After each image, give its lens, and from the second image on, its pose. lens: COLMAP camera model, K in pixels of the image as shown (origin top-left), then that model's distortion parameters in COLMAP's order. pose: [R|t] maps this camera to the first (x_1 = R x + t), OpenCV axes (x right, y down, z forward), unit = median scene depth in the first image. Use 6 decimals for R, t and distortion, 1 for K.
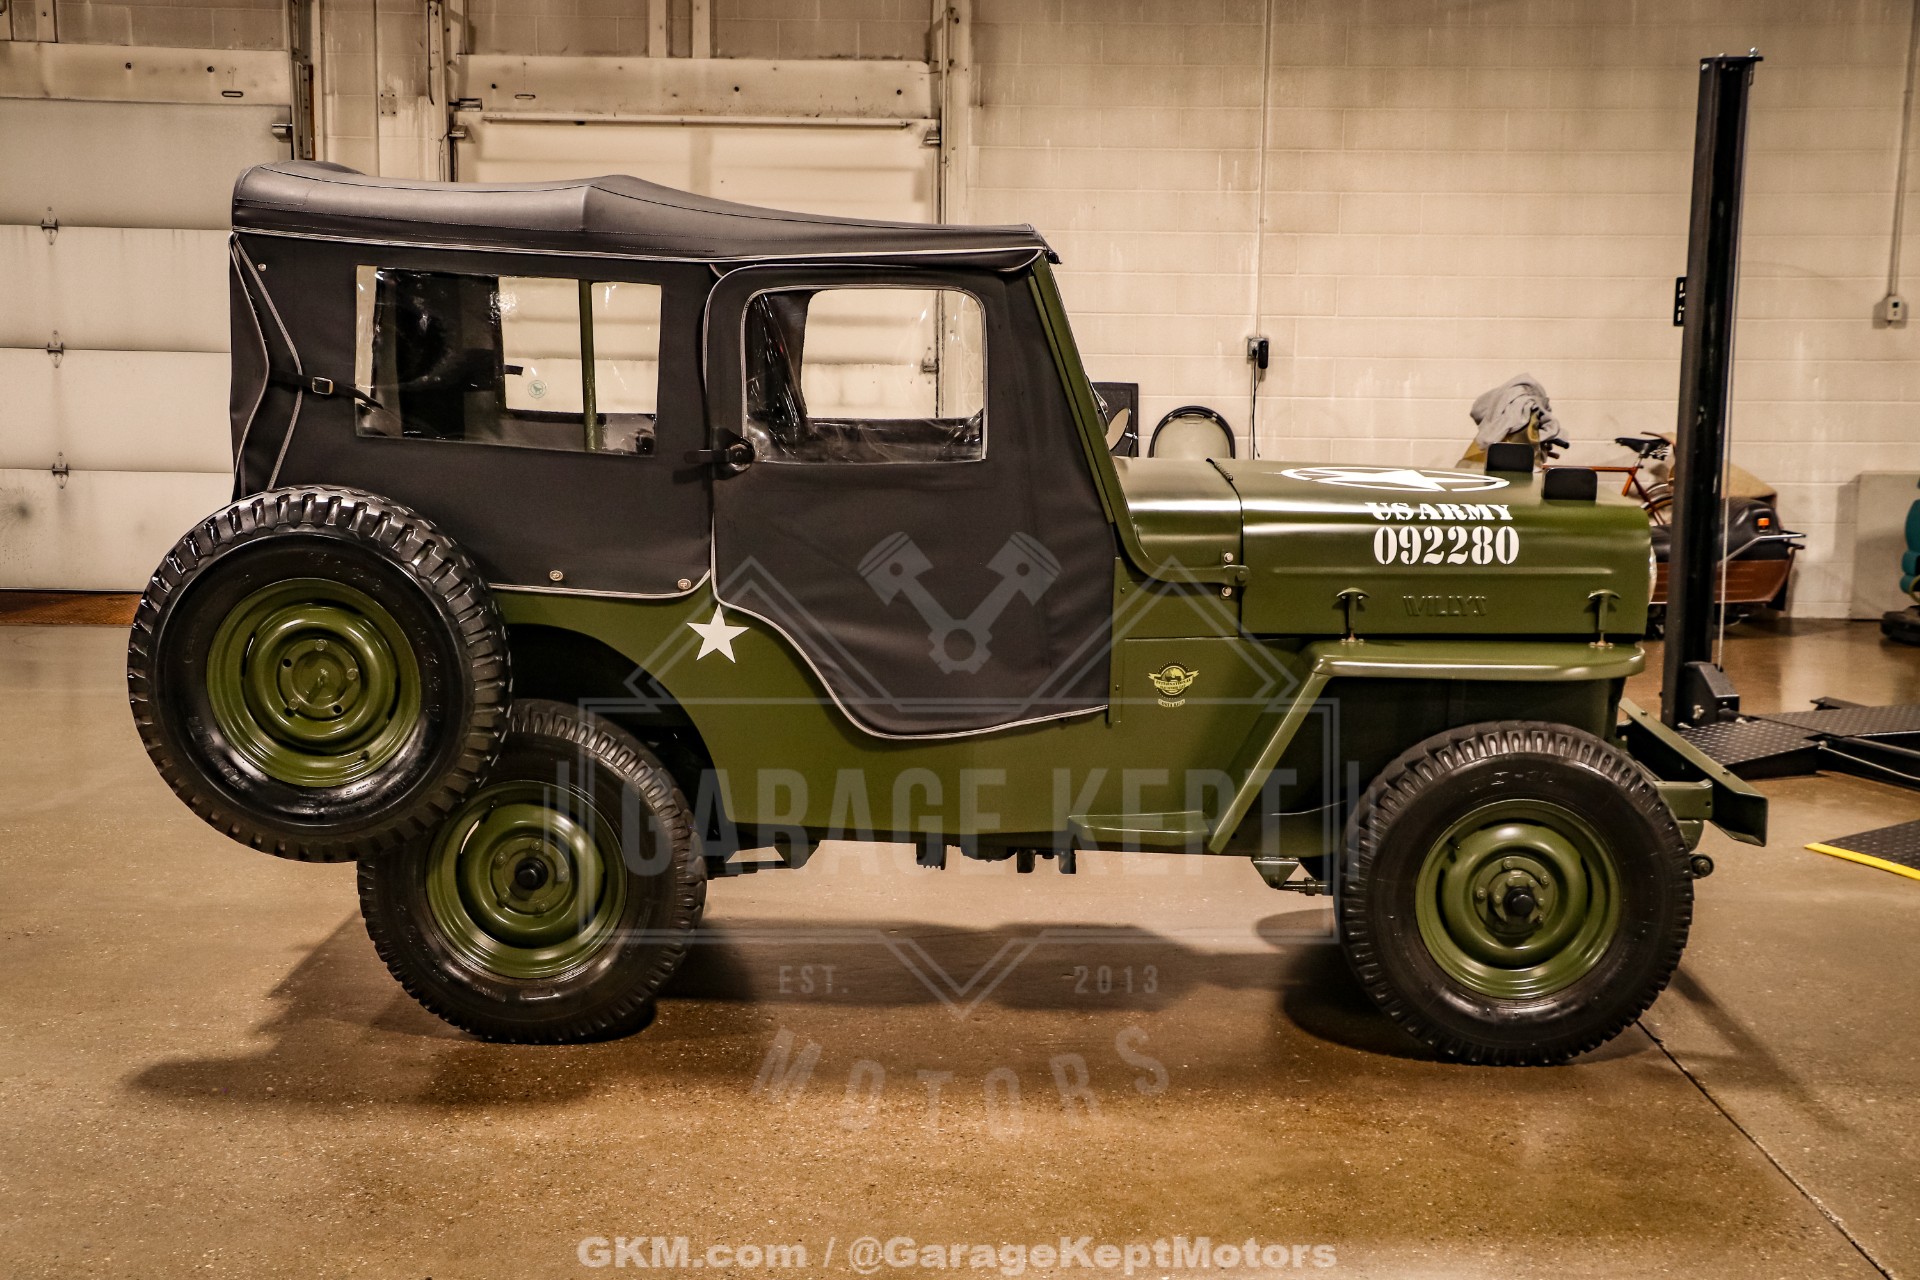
lens RADIAL K [[2518.8, 0, 959.2], [0, 2518.8, 685.4], [0, 0, 1]] dist [0.035002, 0.329855]
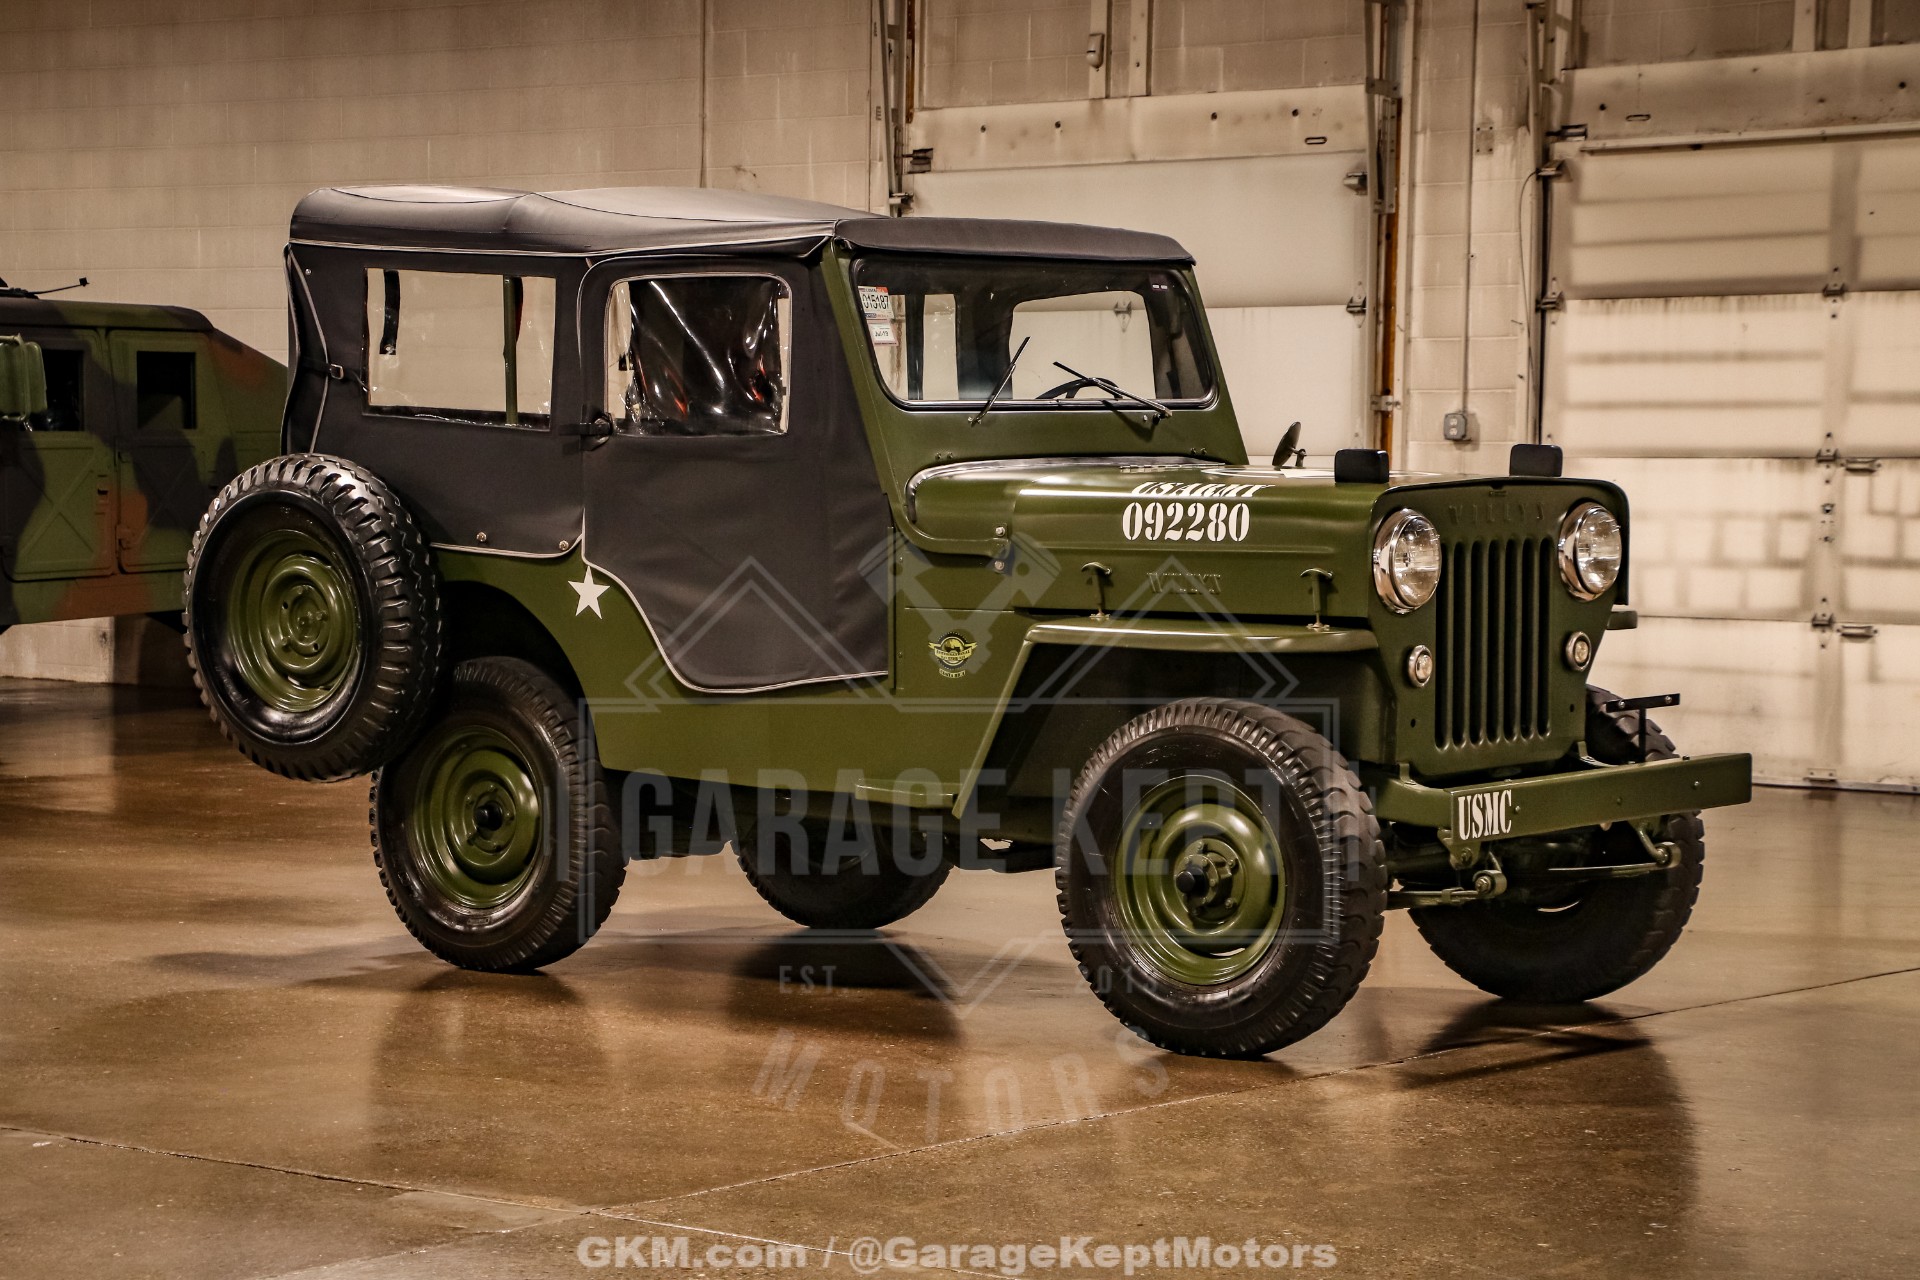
lens RADIAL K [[4419.6, 0, 926.9], [0, 4419.6, 718.7], [0, 0, 1]] dist [0.373132, 0.890840]
pose [[0.788390, 0.032467, -0.614318, 0.503764], [-0.096767, 0.992720, -0.071720, 0.066170], [0.607517, 0.115989, 0.785793, -0.176958]]
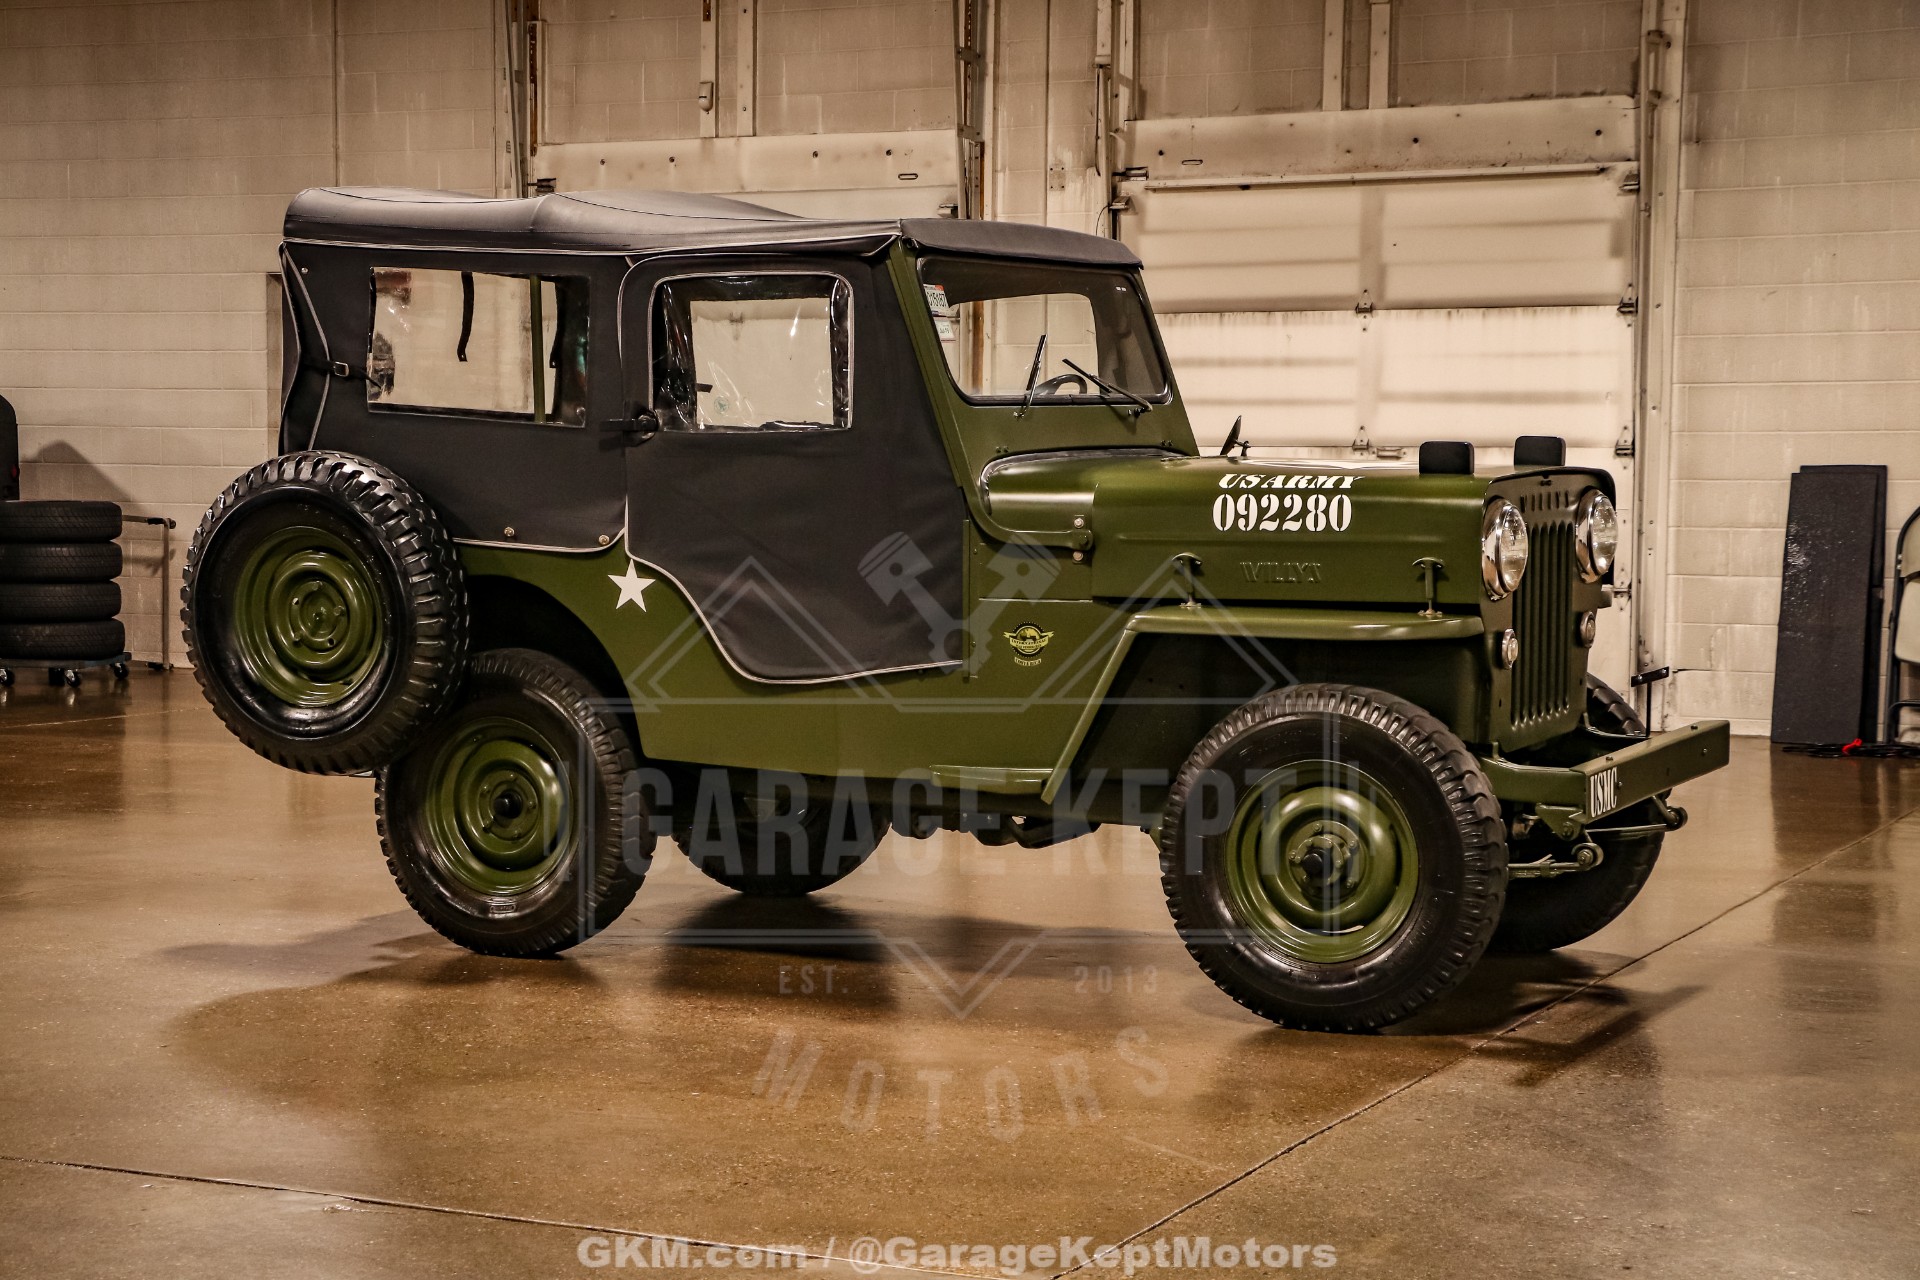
lens RADIAL K [[3353.1, 0, 945.3], [0, 3353.1, 695.8], [0, 0, 1]] dist [0.187486, 0.286865]
pose [[0.901947, 0.024621, -0.431145, 0.280546], [-0.061720, 0.995474, -0.072270, 0.053133], [0.427414, 0.091794, 0.899384, -0.116023]]
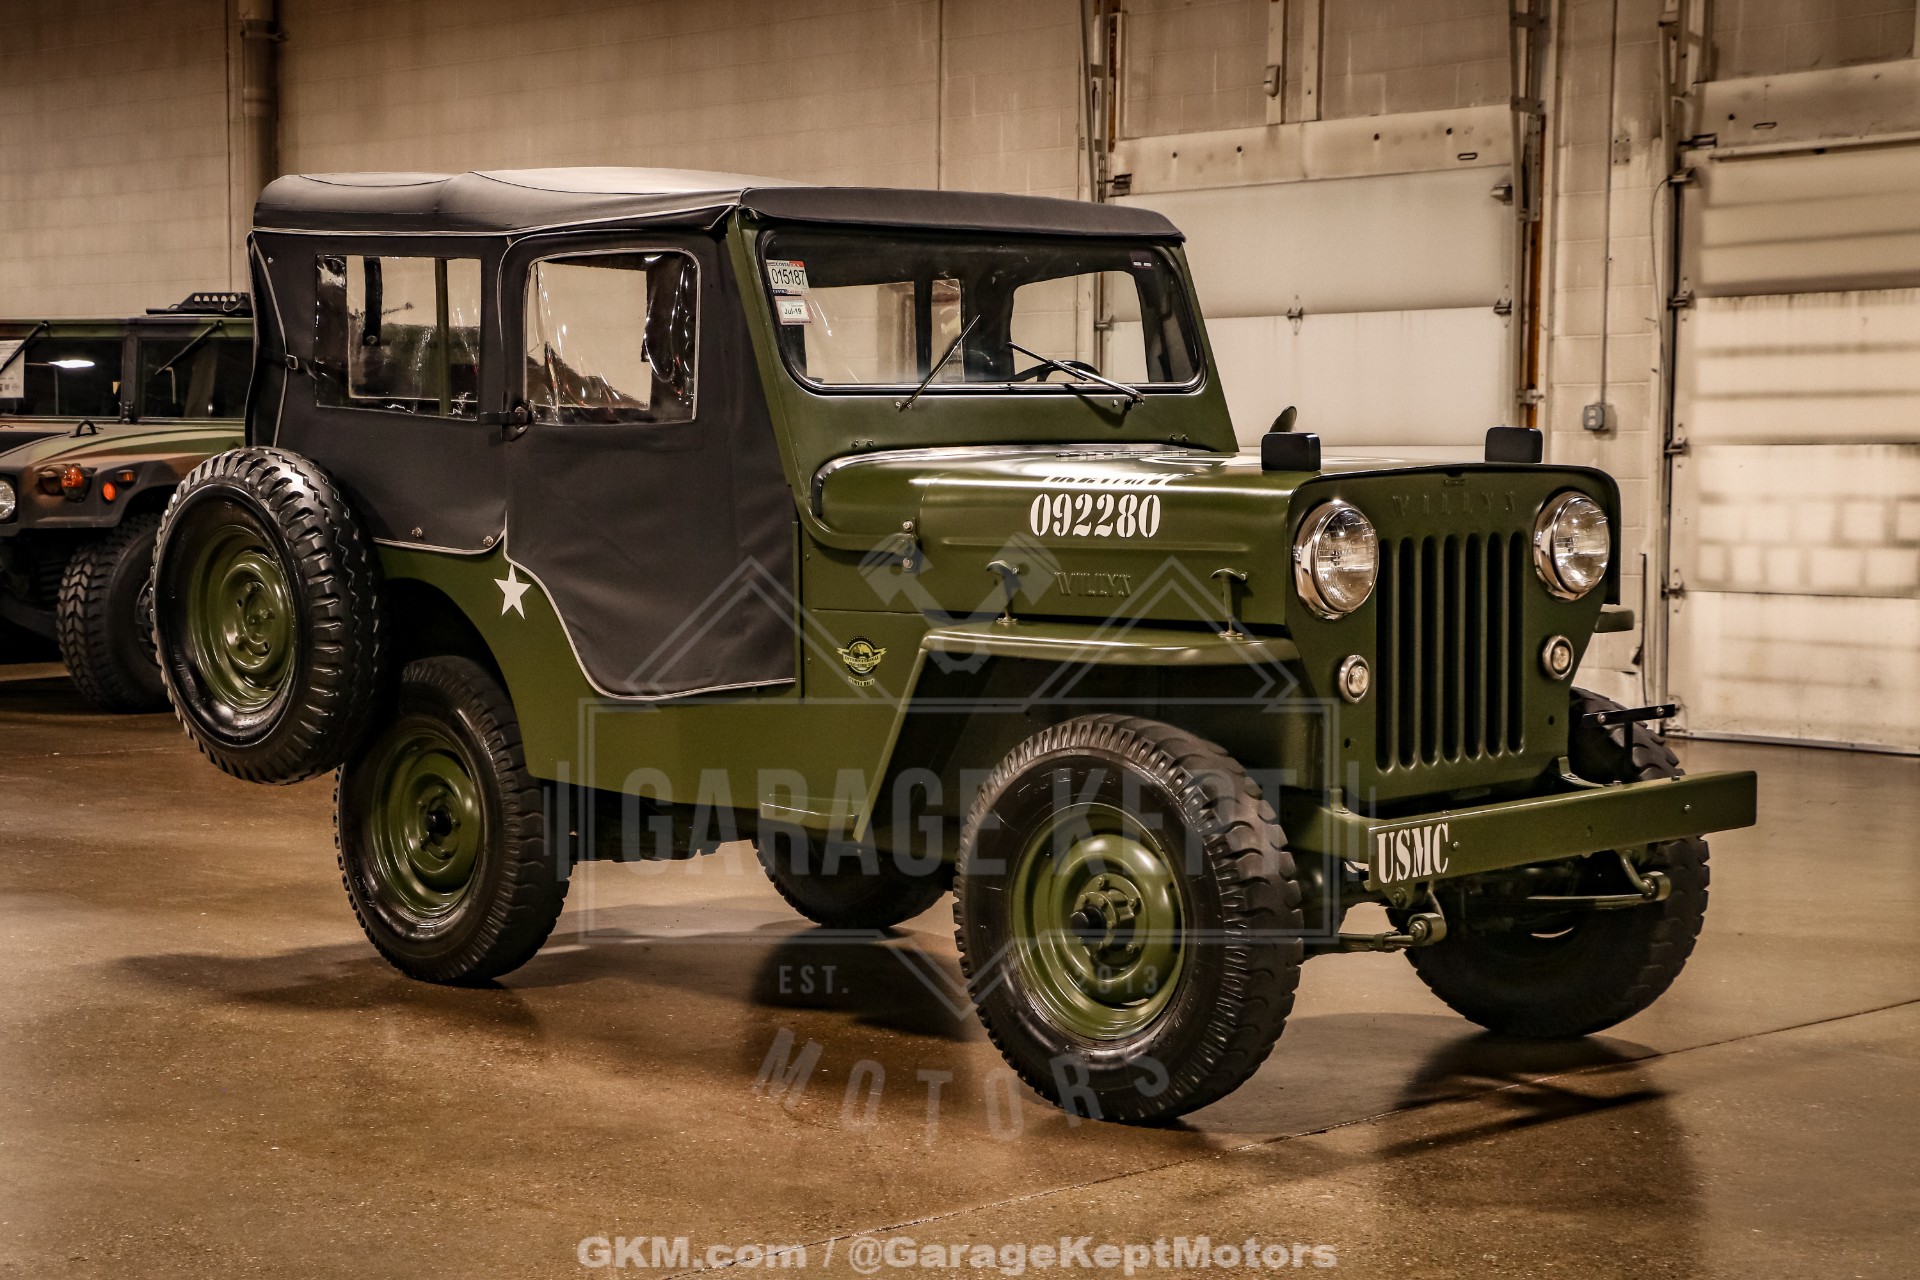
lens RADIAL K [[3309.7, 0, 933.2], [0, 3309.7, 699.2], [0, 0, 1]] dist [0.160597, 0.605750]
pose [[0.710723, 0.043139, -0.702148, 0.412815], [-0.104949, 0.993450, -0.045194, 0.028295], [0.695600, 0.105810, 0.710595, 0.062404]]
